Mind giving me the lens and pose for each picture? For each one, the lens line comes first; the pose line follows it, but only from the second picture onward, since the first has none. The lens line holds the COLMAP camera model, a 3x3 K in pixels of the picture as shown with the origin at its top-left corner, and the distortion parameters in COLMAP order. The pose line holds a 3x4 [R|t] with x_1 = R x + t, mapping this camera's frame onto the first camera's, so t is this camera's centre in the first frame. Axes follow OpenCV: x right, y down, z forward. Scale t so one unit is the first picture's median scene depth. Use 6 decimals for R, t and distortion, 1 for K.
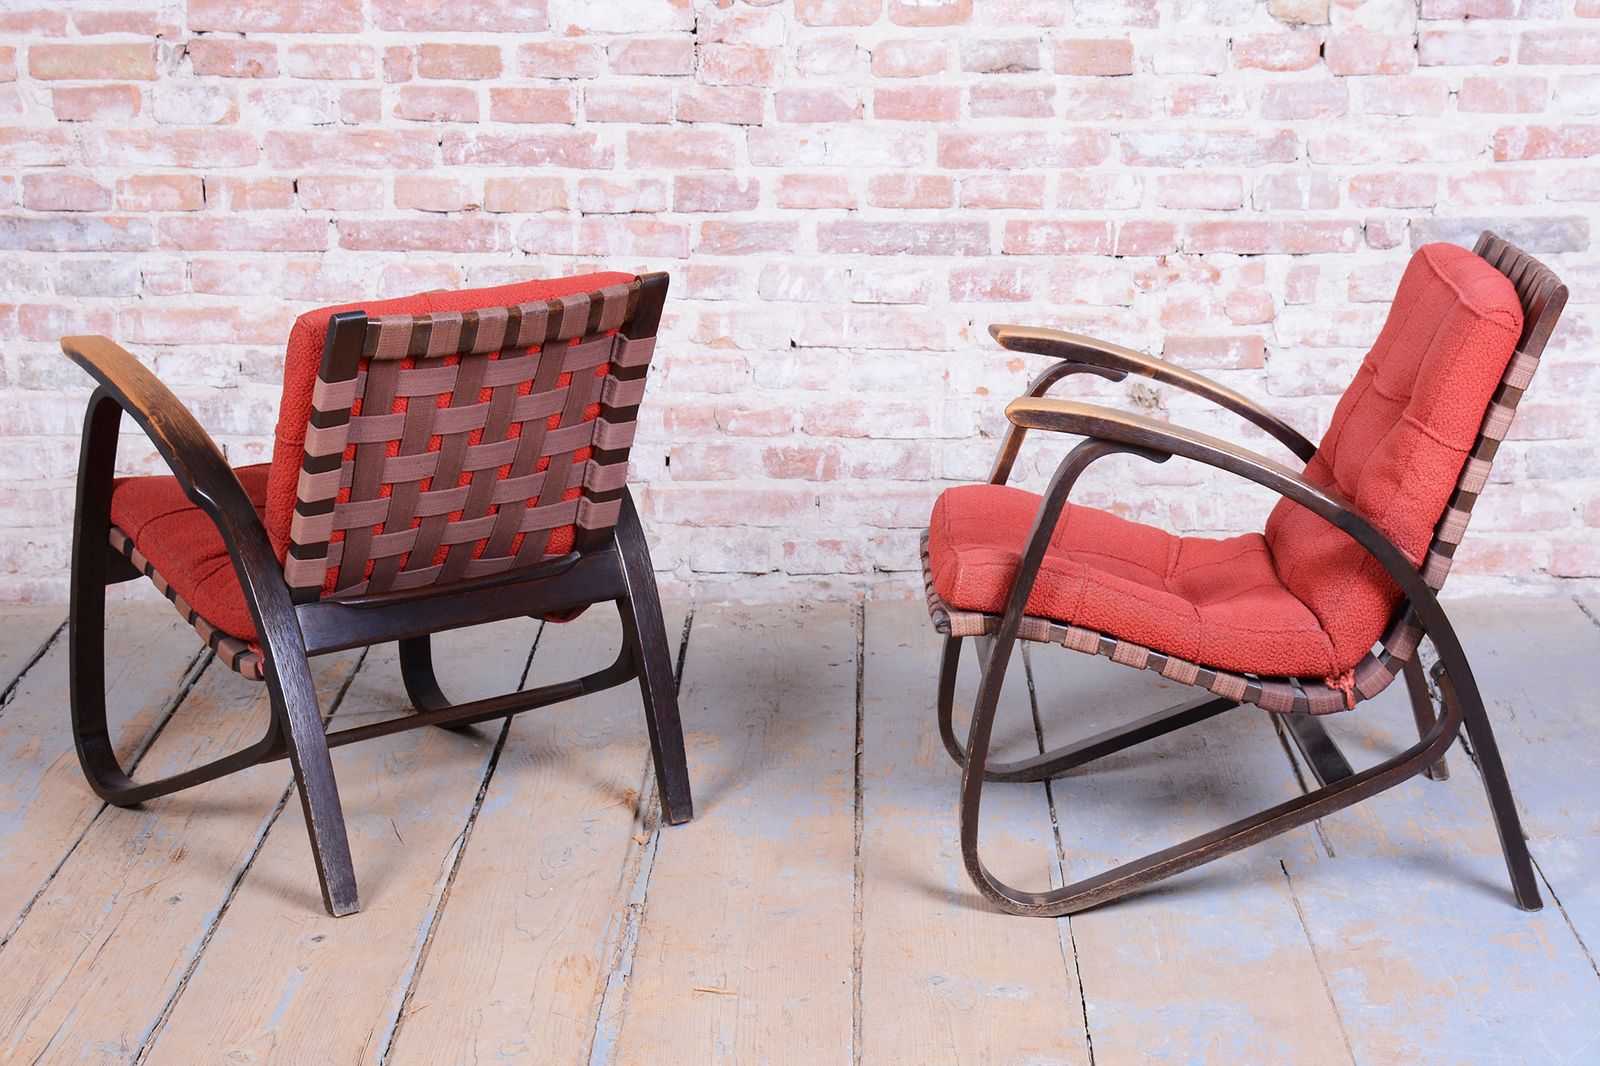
lens RADIAL K [[3622.1, 0, 784.3], [0, 3622.1, 549.1], [0, 0, 1]] dist [0.228077, 0.000000]
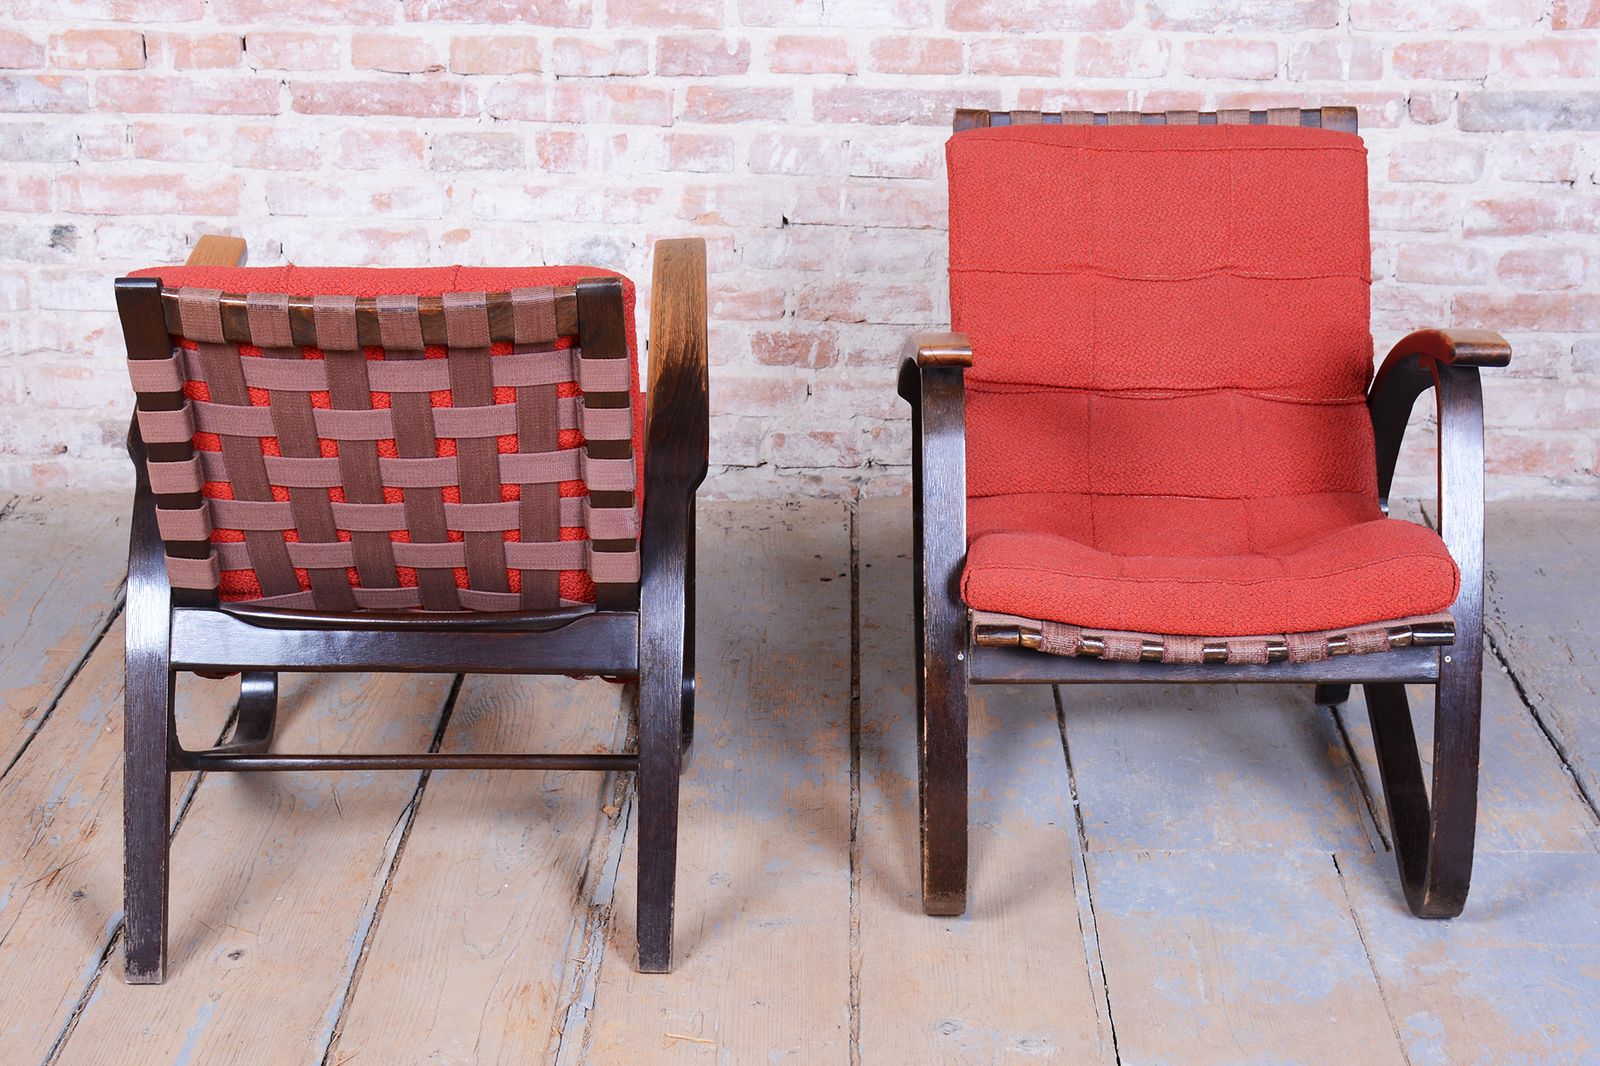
lens RADIAL K [[3102.6, 0, 771.6], [0, 3102.6, 547.3], [0, 0, 1]] dist [0.097211, 0.000000]
pose [[0.999950, 0.009832, 0.001769, -0.001627], [-0.009951, 0.995888, 0.090039, -0.045389], [-0.000876, -0.090053, 0.995937, 0.208033]]
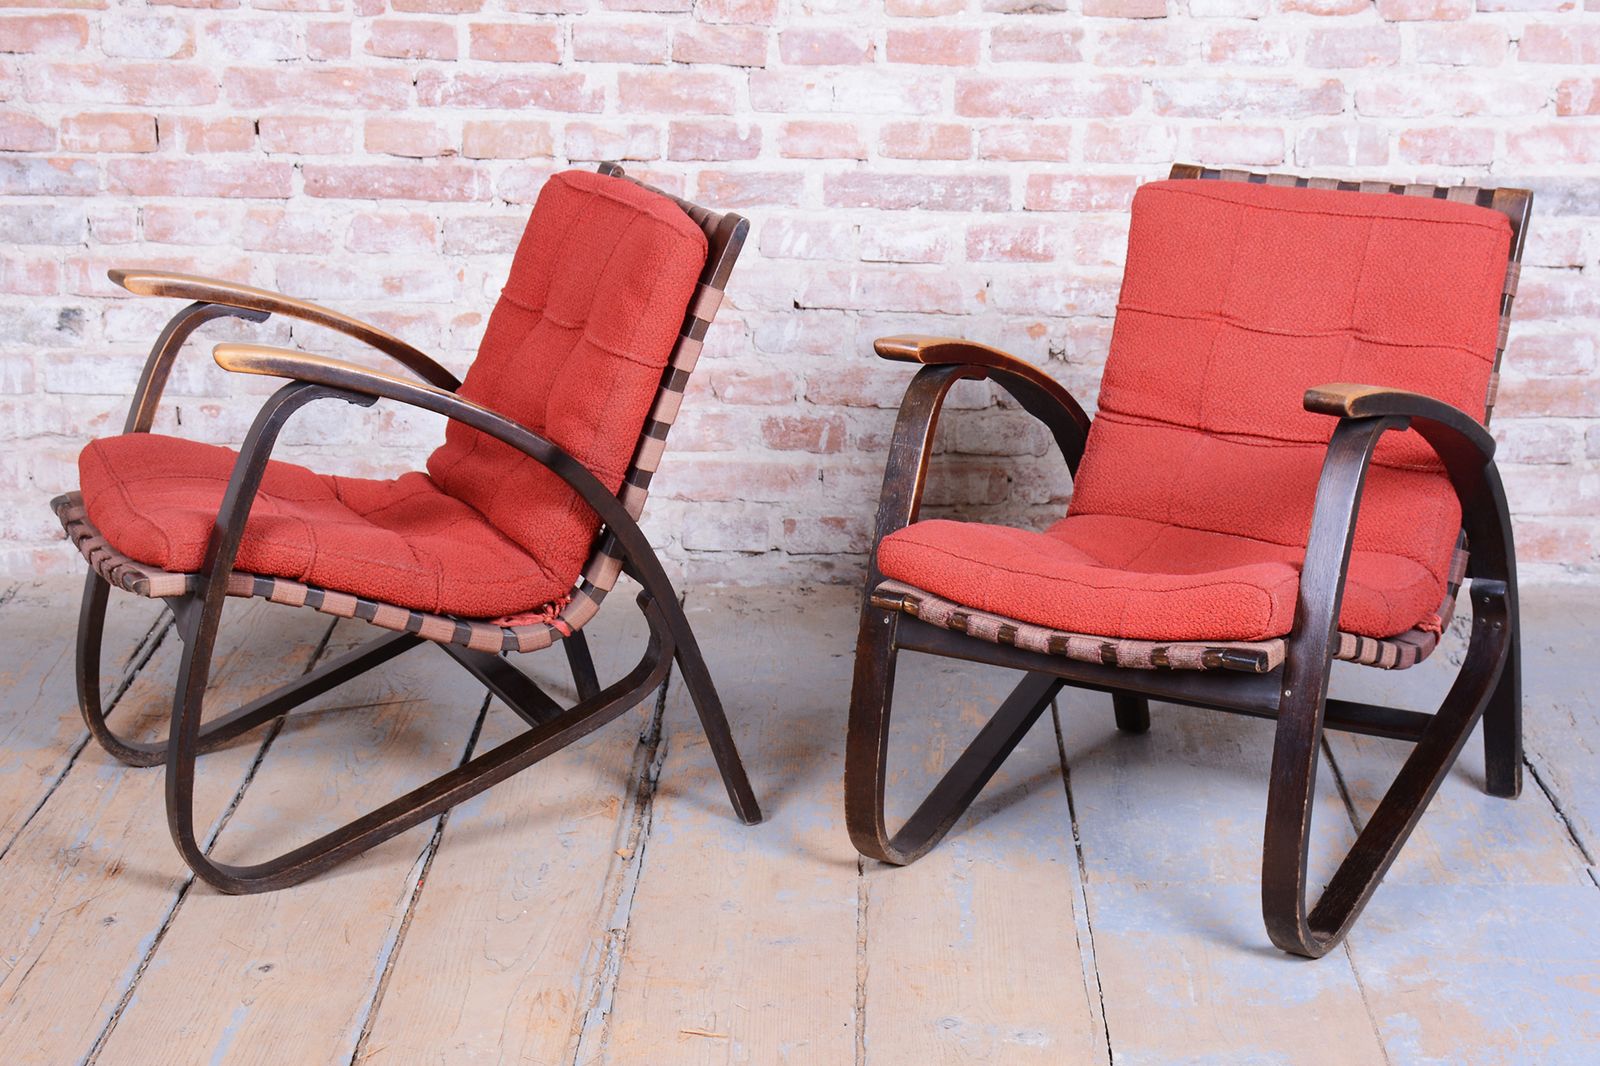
lens RADIAL K [[3622.1, 0, 819.2], [0, 3622.1, 527.6], [0, 0, 1]] dist [0.228077, 0.000000]
pose [[0.999888, 0.010564, 0.010609, -0.000912], [-0.010740, 0.999804, 0.016632, -0.015424], [-0.010432, -0.016744, 0.999805, 0.075608]]
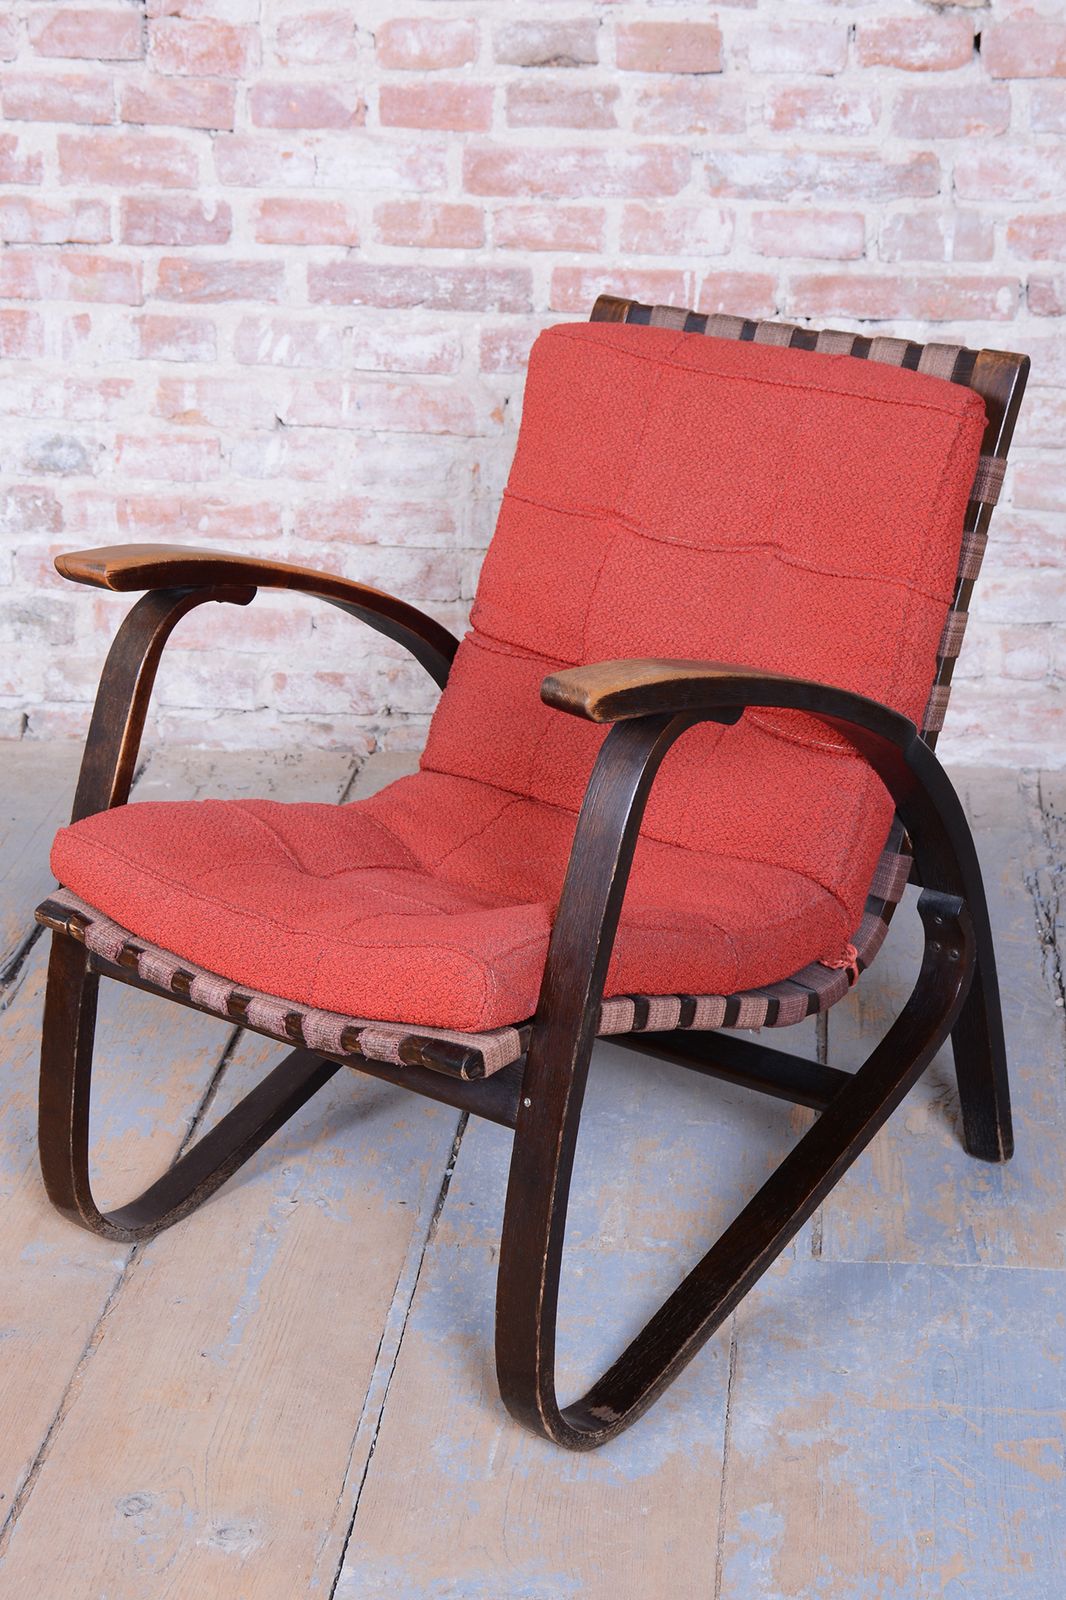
lens RADIAL K [[3057.6, 0, 523.3], [0, 3057.6, 836.7], [0, 0, 1]] dist [0.159886, 0.000000]
pose [[0.995866, 0.037899, -0.082554, 0.112820], [-0.026535, 0.990539, 0.134640, -0.058972], [0.086875, -0.131892, 0.987450, 0.348319]]
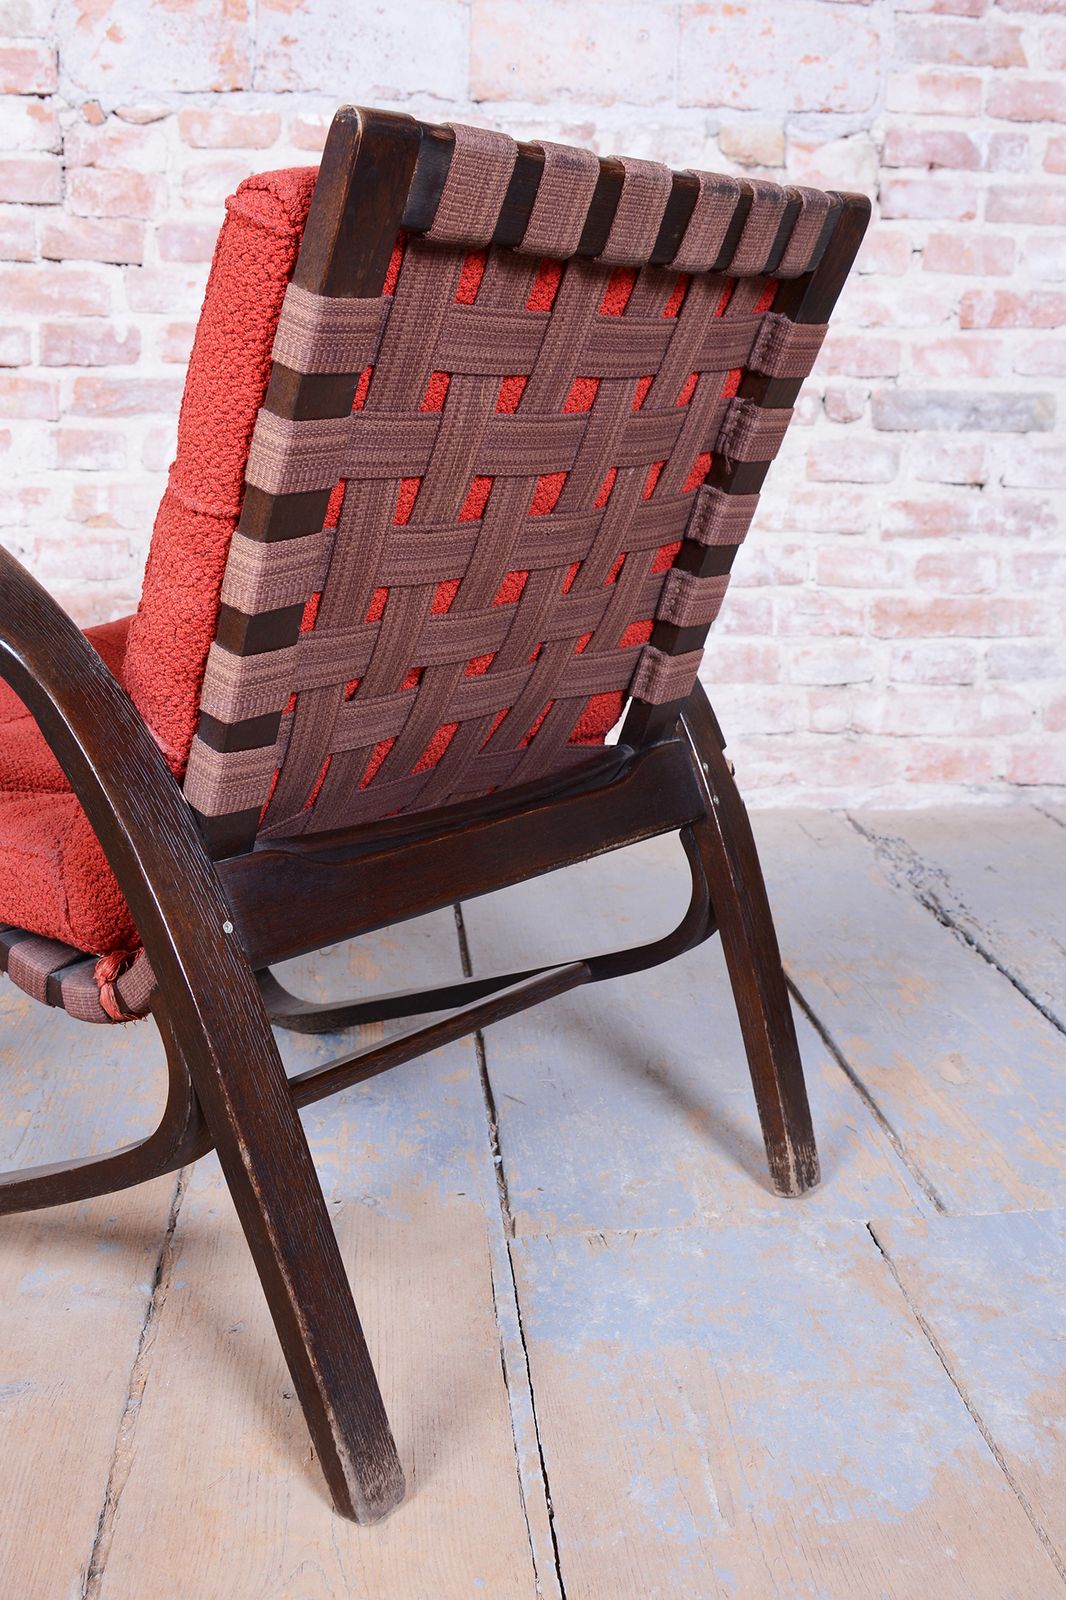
lens RADIAL K [[1753.4, 0, 531.2], [0, 1753.4, 819.1], [0, 0, 1]] dist [-0.077476, 0.000000]
pose [[0.994036, -0.009176, 0.108662, 0.039482], [0.007834, 0.999888, 0.012776, 0.009971], [-0.108767, -0.011849, 0.993997, 0.579904]]
